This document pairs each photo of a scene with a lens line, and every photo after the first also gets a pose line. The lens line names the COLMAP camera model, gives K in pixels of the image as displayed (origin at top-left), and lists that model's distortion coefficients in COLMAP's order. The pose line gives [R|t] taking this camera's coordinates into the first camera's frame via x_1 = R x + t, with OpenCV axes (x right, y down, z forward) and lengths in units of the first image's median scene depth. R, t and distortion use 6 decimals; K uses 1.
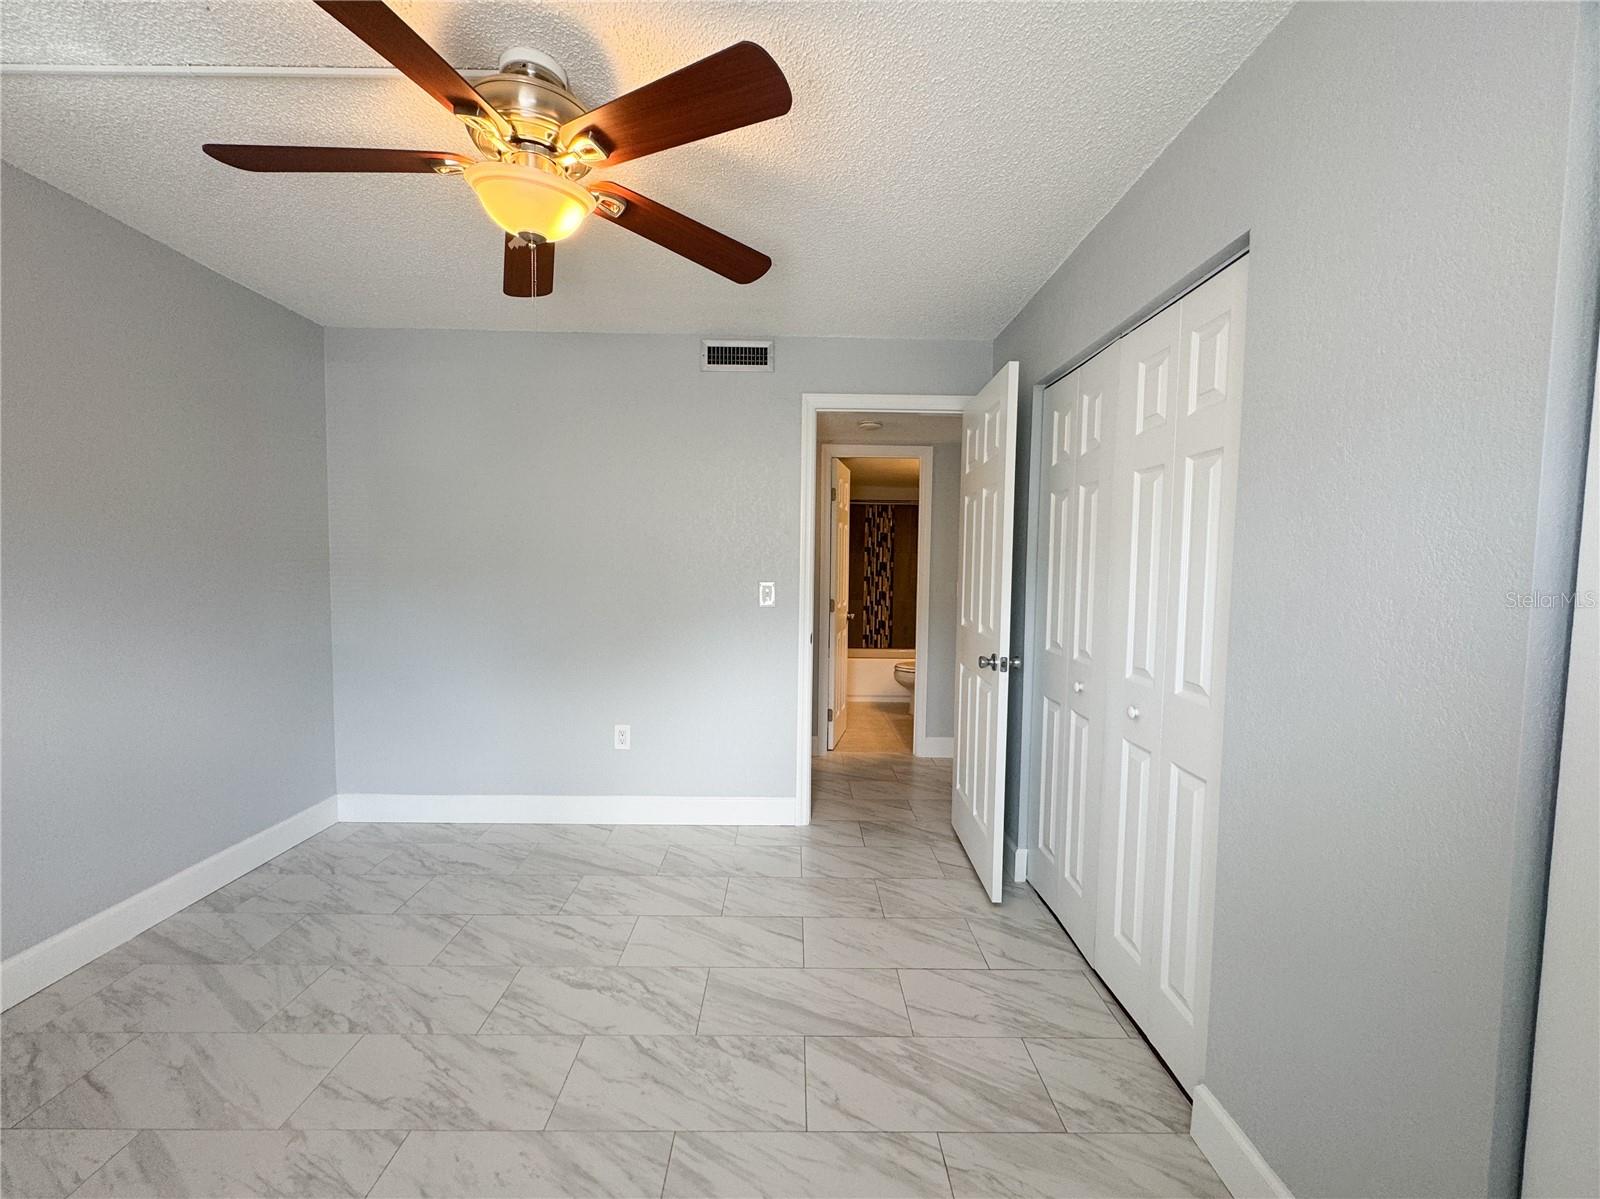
lens RADIAL K [[646.9, 0, 800.3], [0, 646.9, 596.2], [0, 0, 1]] dist [-0.002539, 0.000751]
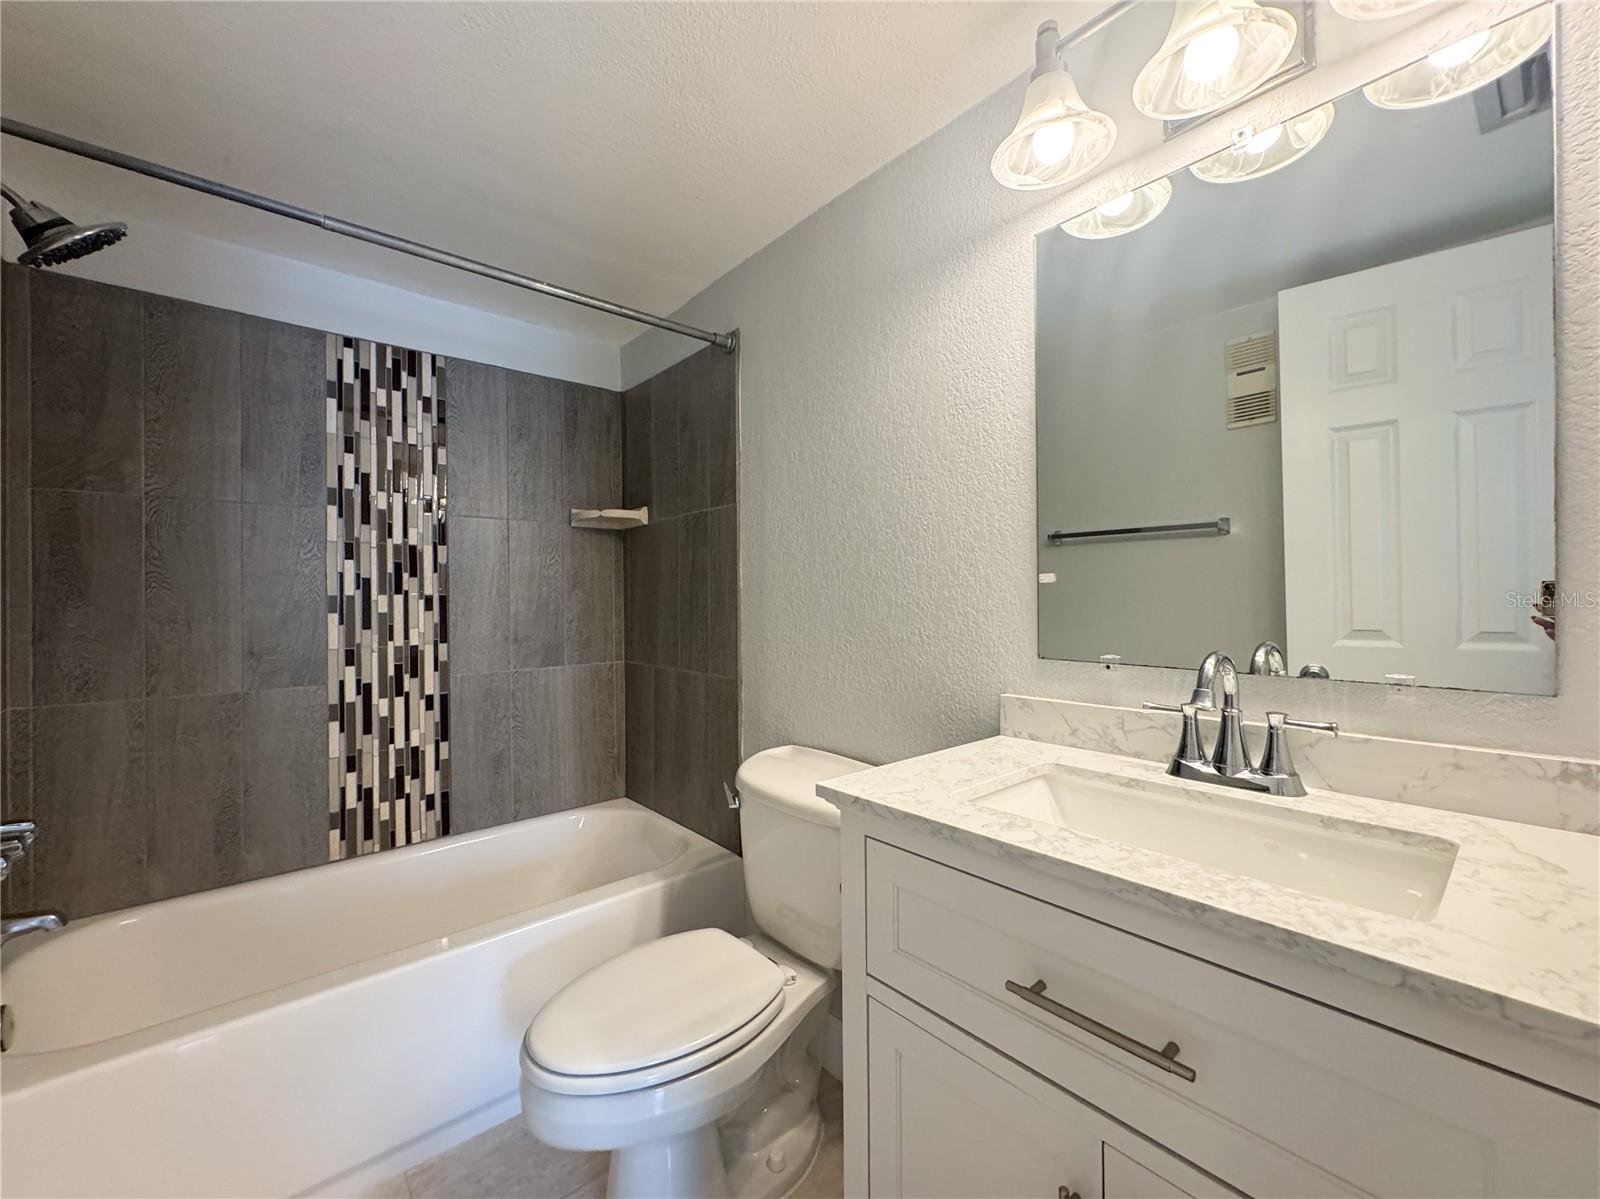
lens RADIAL K [[646.9, 0, 800.3], [0, 646.9, 596.2], [0, 0, 1]] dist [-0.002539, 0.000751]
pose [[0.764297, -0.022383, 0.644476, 0.075486], [0.056762, 0.997853, -0.032660, -0.010293], [-0.642361, 0.061544, 0.763927, 0.666454]]
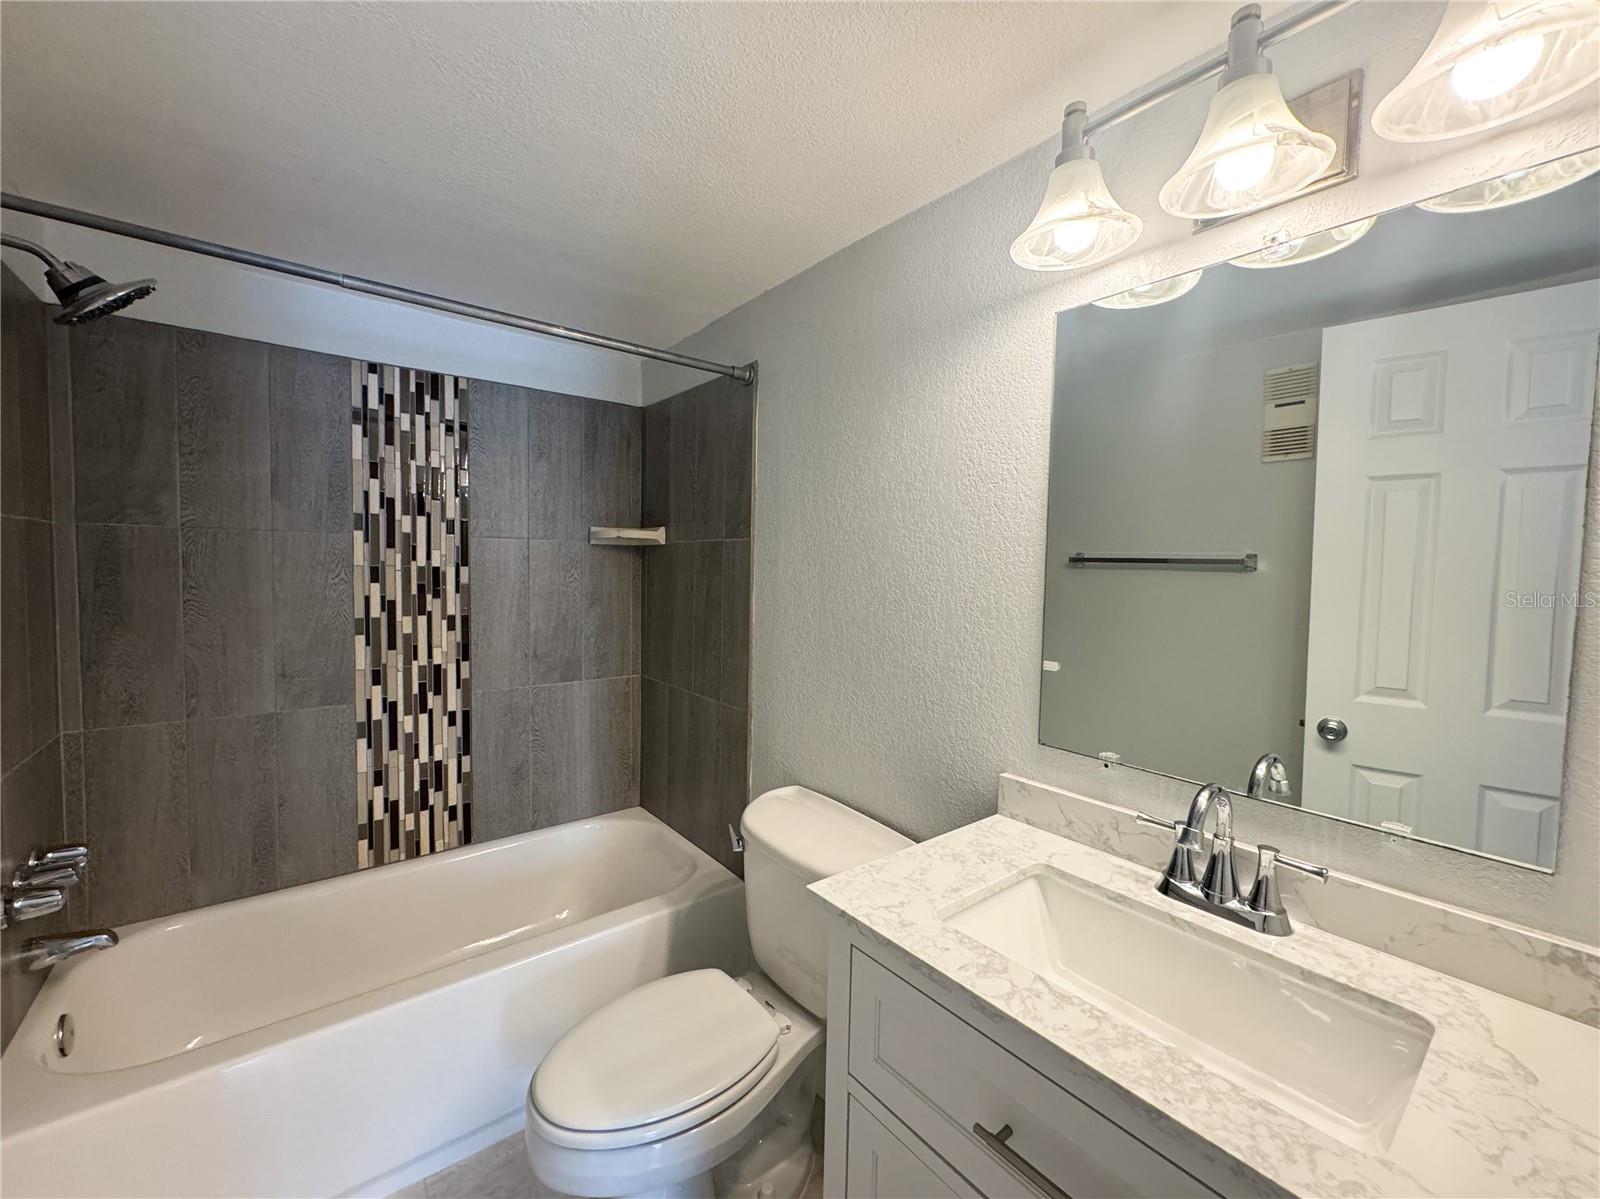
lens RADIAL K [[646.9, 0, 800.3], [0, 646.9, 596.2], [0, 0, 1]] dist [-0.002539, 0.000751]
pose [[0.789889, -0.032670, 0.612379, 0.079910], [0.027405, 0.999463, 0.017971, -0.039777], [-0.612637, 0.002587, 0.790360, 0.660826]]
